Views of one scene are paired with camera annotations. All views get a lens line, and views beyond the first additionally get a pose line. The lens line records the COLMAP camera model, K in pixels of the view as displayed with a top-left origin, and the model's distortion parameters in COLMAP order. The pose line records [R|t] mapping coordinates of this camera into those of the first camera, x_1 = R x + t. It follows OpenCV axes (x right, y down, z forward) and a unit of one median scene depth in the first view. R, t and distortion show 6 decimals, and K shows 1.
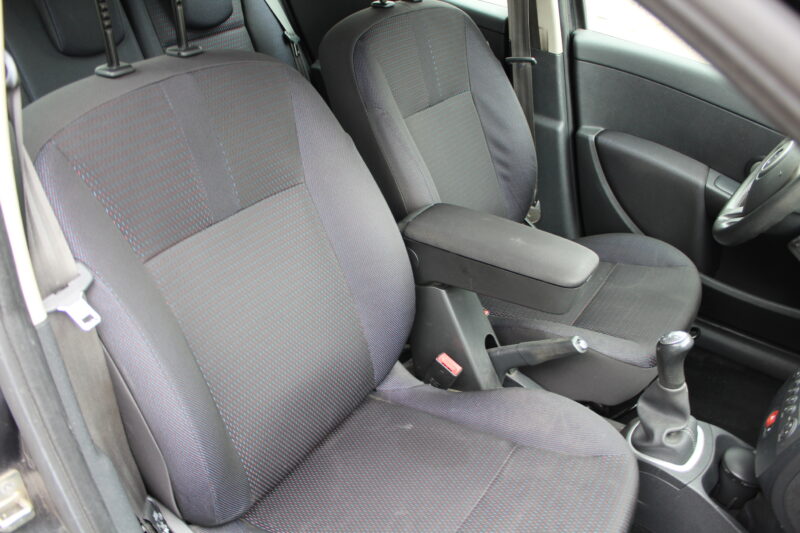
lens RADIAL K [[659.4, 0, 400.0], [0, 659.4, 266.5], [0, 0, 1]] dist [-0.167564, 0.159655]
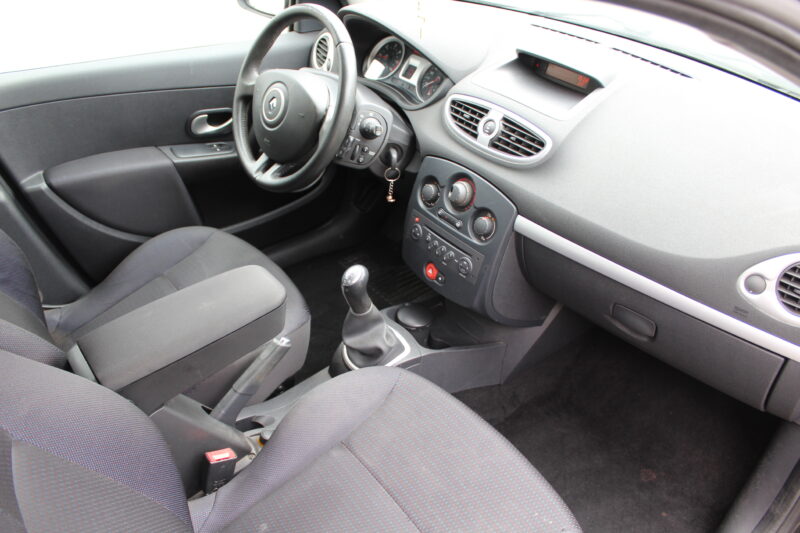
lens RADIAL K [[659.4, 0, 400.0], [0, 659.4, 266.5], [0, 0, 1]] dist [-0.167564, 0.159655]
pose [[0.319045, -0.598516, 0.734839, -0.342839], [0.532064, 0.754757, 0.383733, -0.258902], [-0.784295, 0.268553, 0.559250, 0.221480]]
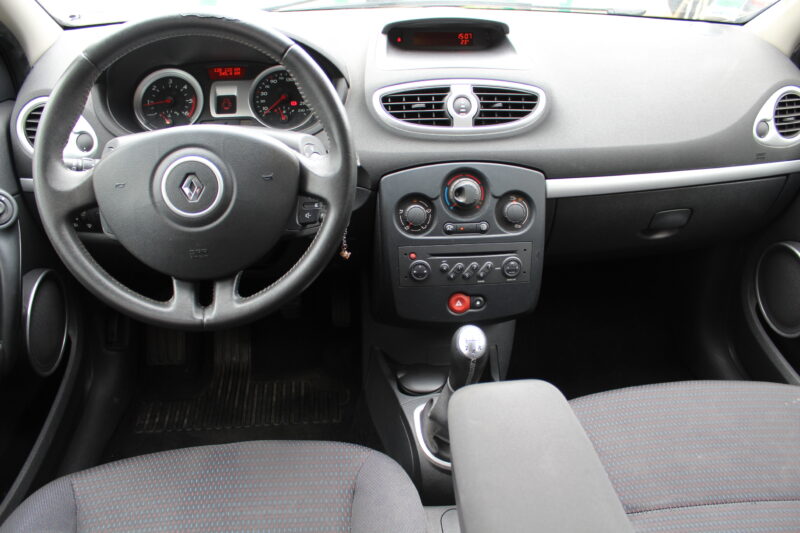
lens RADIAL K [[659.4, 0, 400.0], [0, 659.4, 266.5], [0, 0, 1]] dist [-0.167564, 0.159655]
pose [[-0.635693, -0.452499, 0.625411, 0.011799], [0.383949, 0.517516, 0.764696, -0.524498], [-0.669685, 0.726238, -0.155245, 0.960137]]
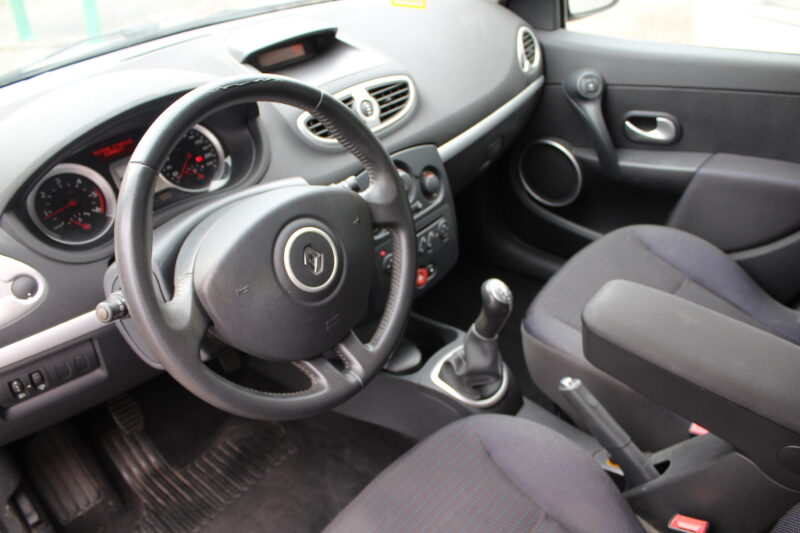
lens RADIAL K [[659.4, 0, 400.0], [0, 659.4, 266.5], [0, 0, 1]] dist [-0.167564, 0.159655]
pose [[-0.992691, -0.092179, 0.077893, 0.443691], [0.036718, 0.384141, 0.922544, -0.716821], [-0.114961, 0.918661, -0.377949, 1.169581]]
